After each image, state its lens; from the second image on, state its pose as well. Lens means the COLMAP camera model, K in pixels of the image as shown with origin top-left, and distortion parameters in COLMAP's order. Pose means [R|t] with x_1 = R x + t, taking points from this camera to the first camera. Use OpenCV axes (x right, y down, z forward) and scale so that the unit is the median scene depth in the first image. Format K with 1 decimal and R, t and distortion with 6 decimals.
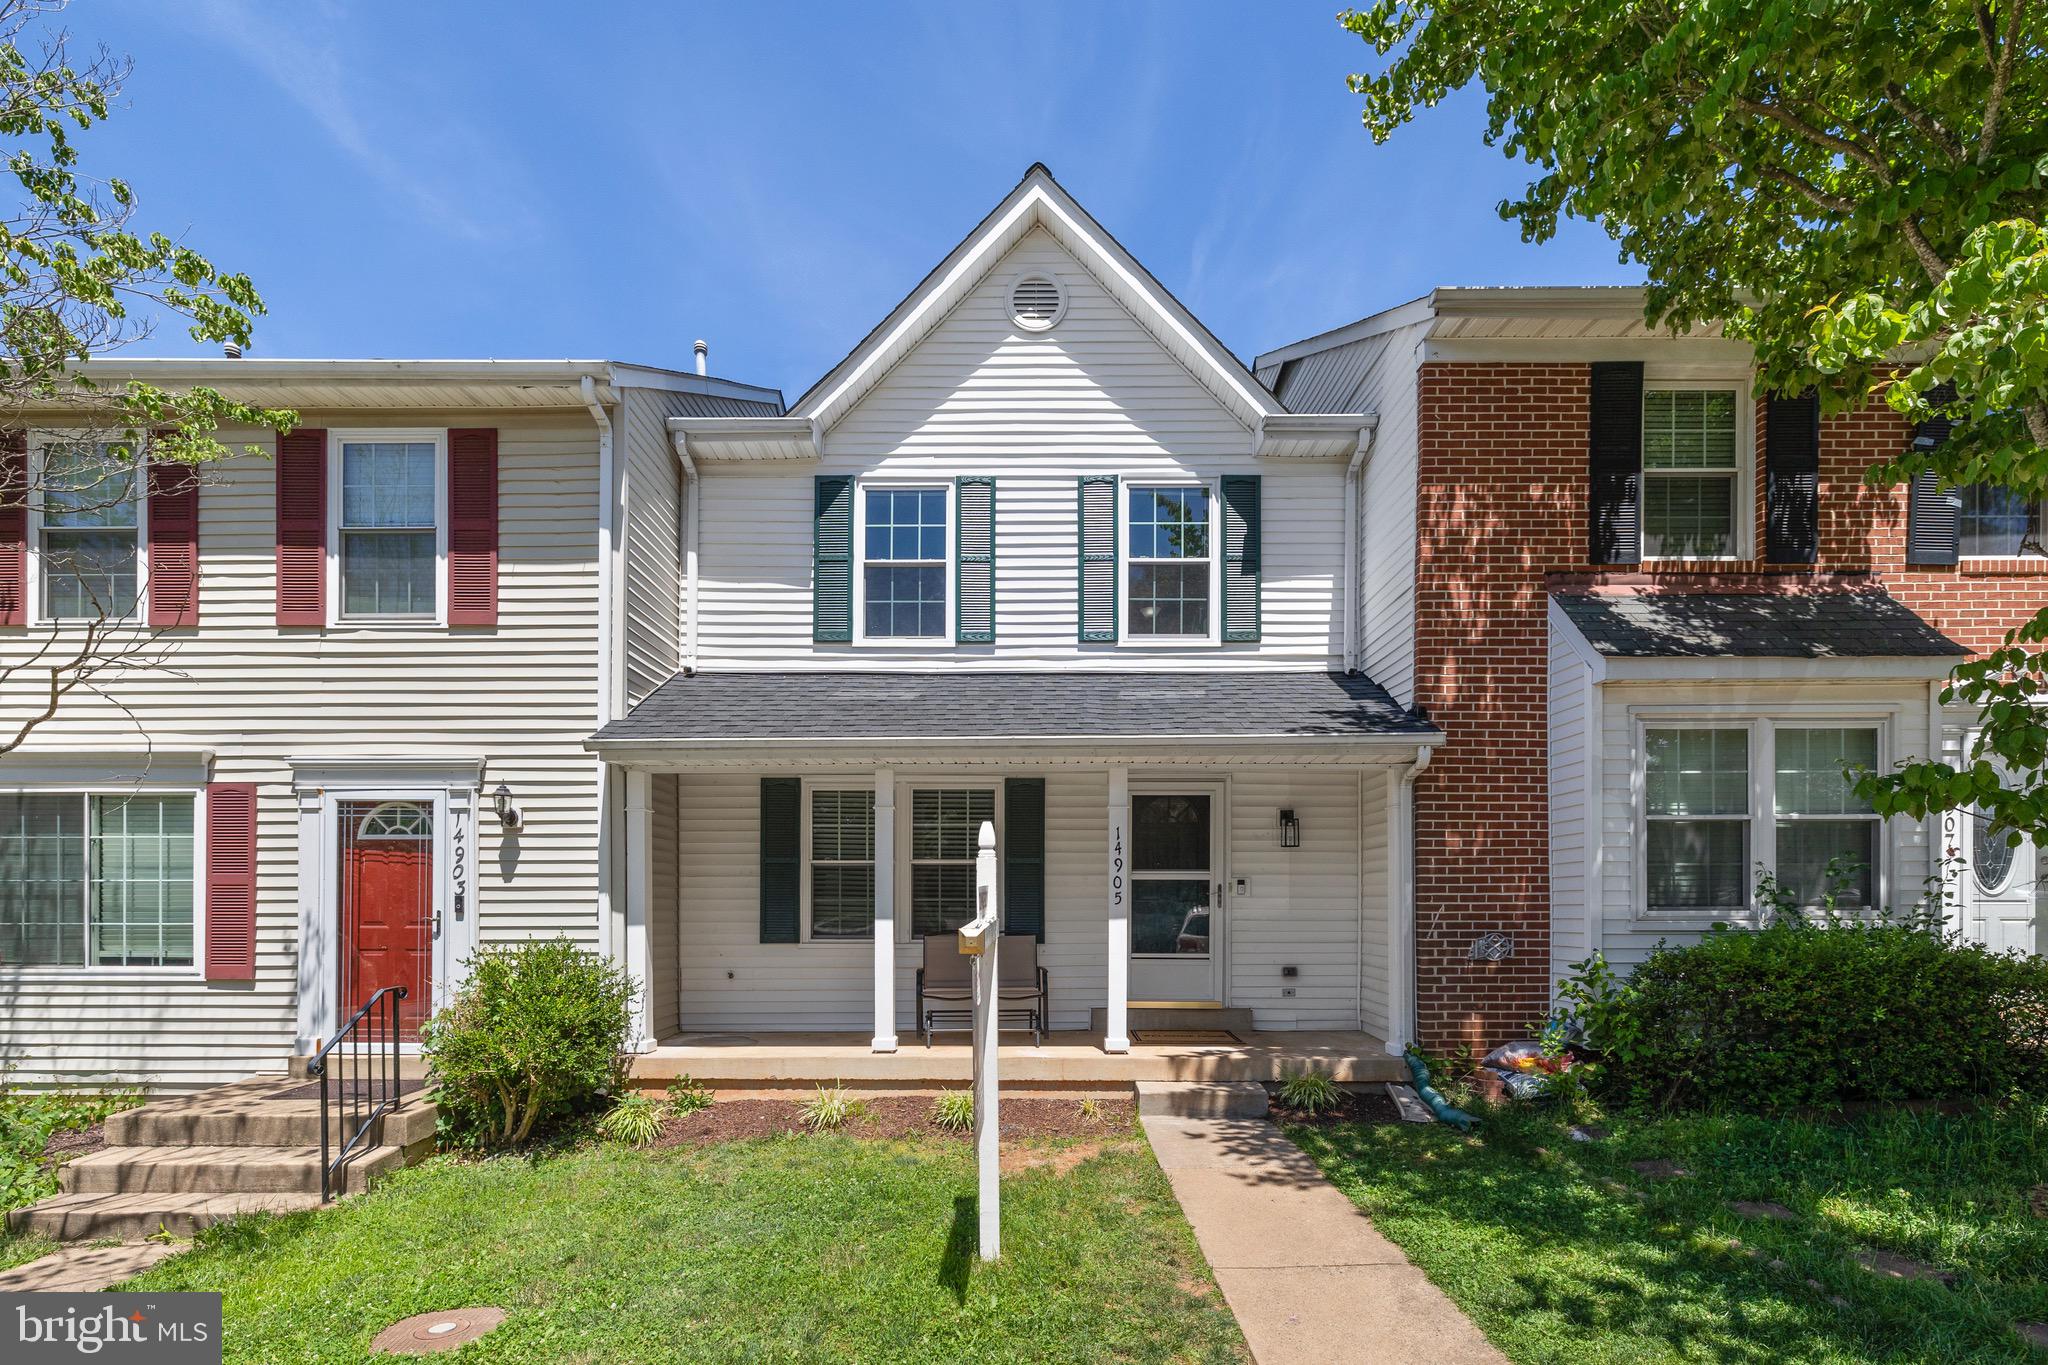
lens RADIAL K [[880.8, 0, 1028.3], [0, 880.8, 896.6], [0, 0, 1]] dist [-0.000407, 0.000171]
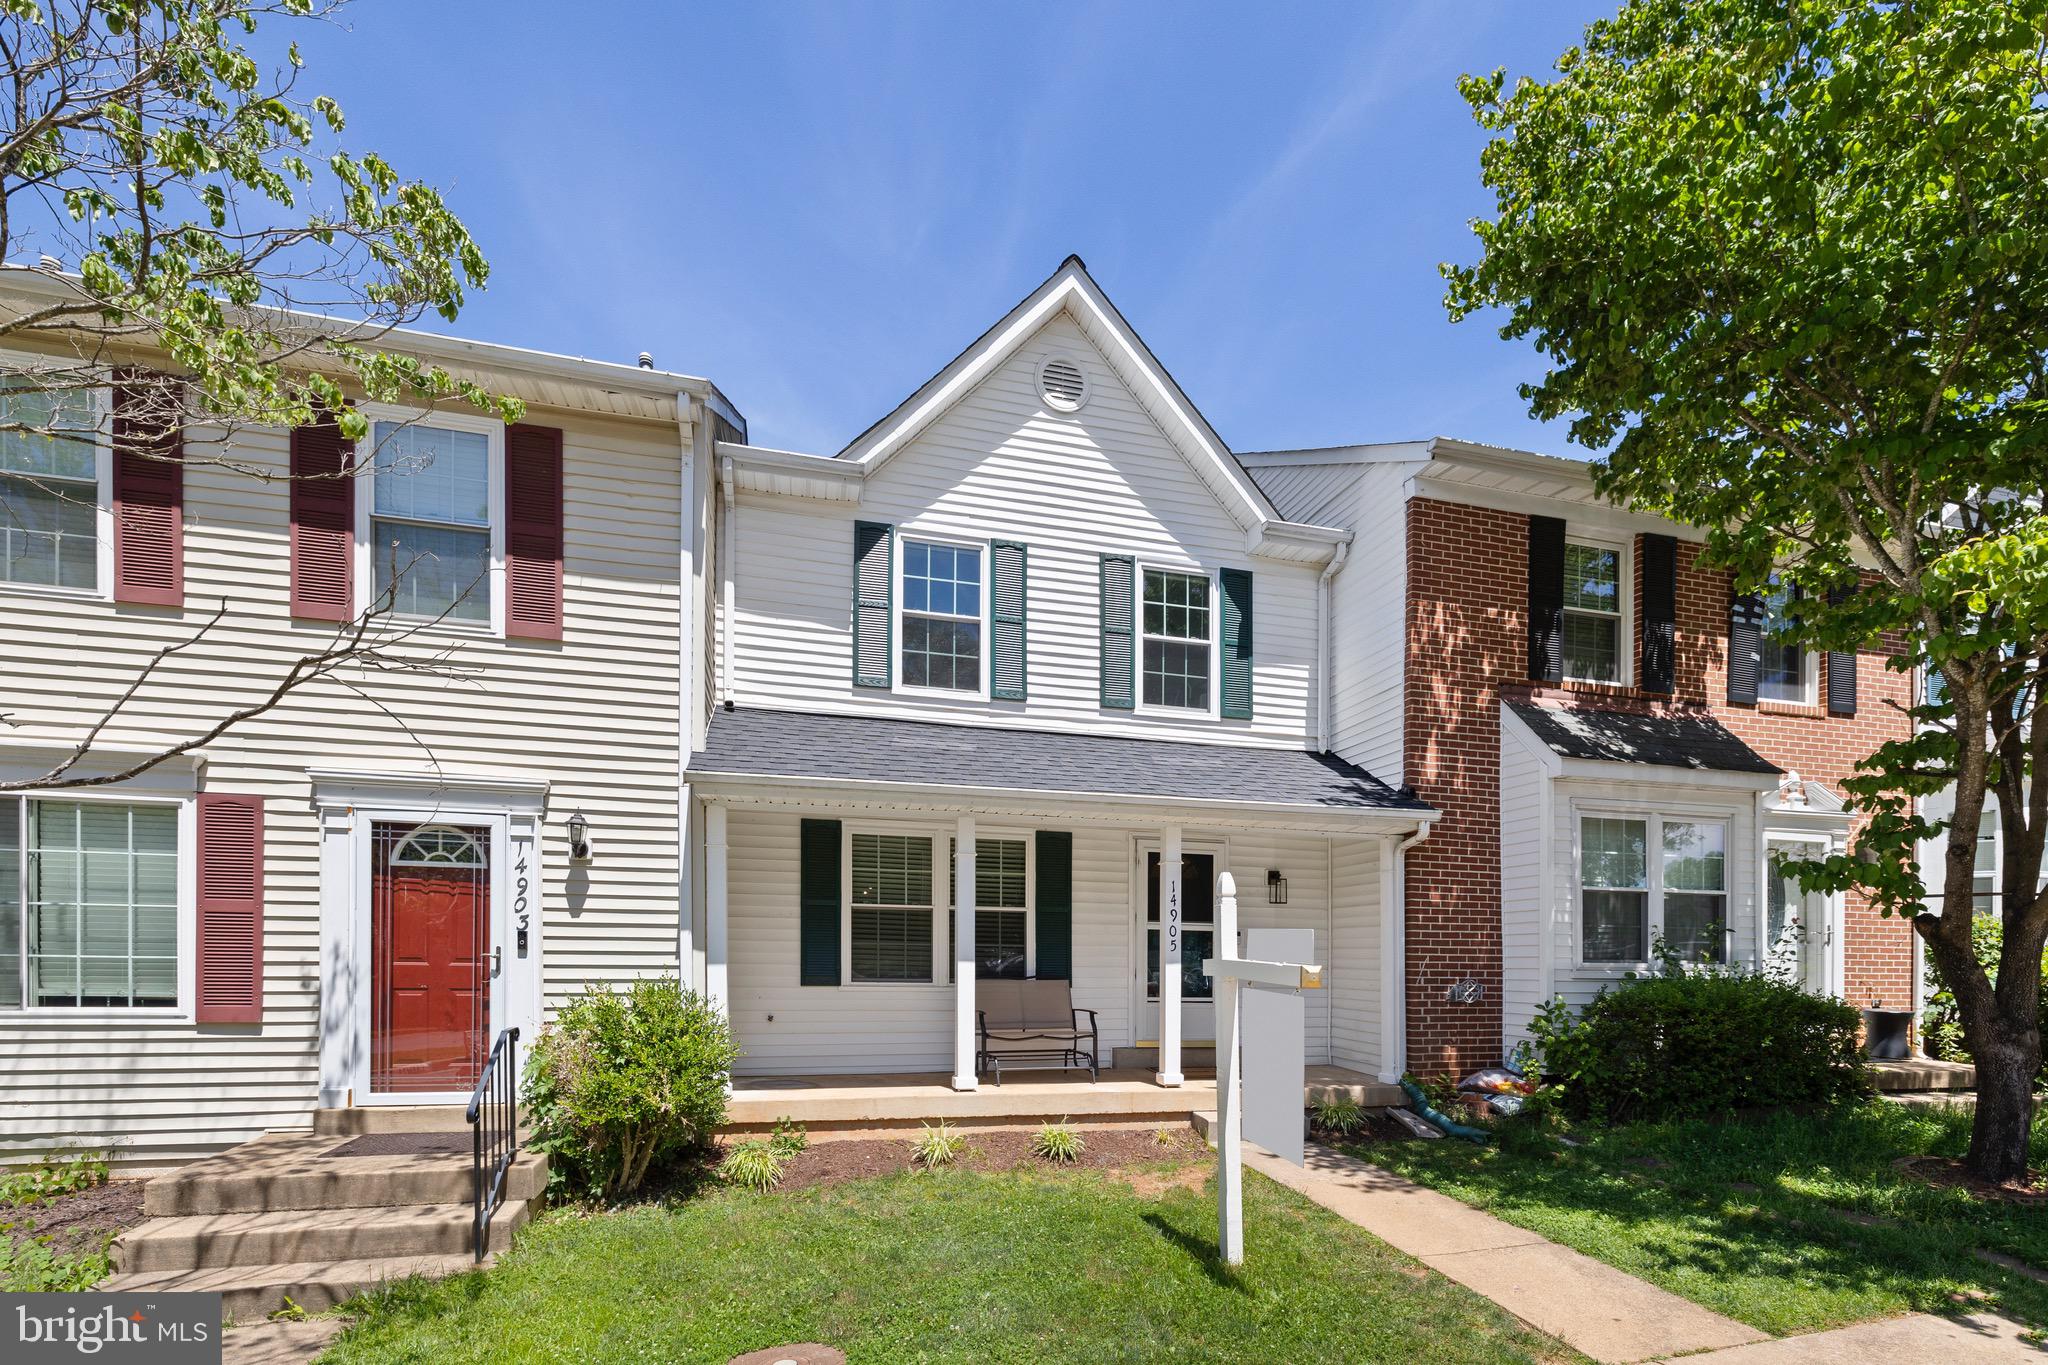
lens RADIAL K [[868.3, 0, 1019.0], [0, 868.3, 947.7], [0, 0, 1]] dist [0.000466, -0.000254]
pose [[0.971543, 0.016055, 0.236319, -0.340446], [-0.015523, 0.999871, -0.004111, 0.011795], [-0.236354, 0.000325, 0.971667, -0.005300]]
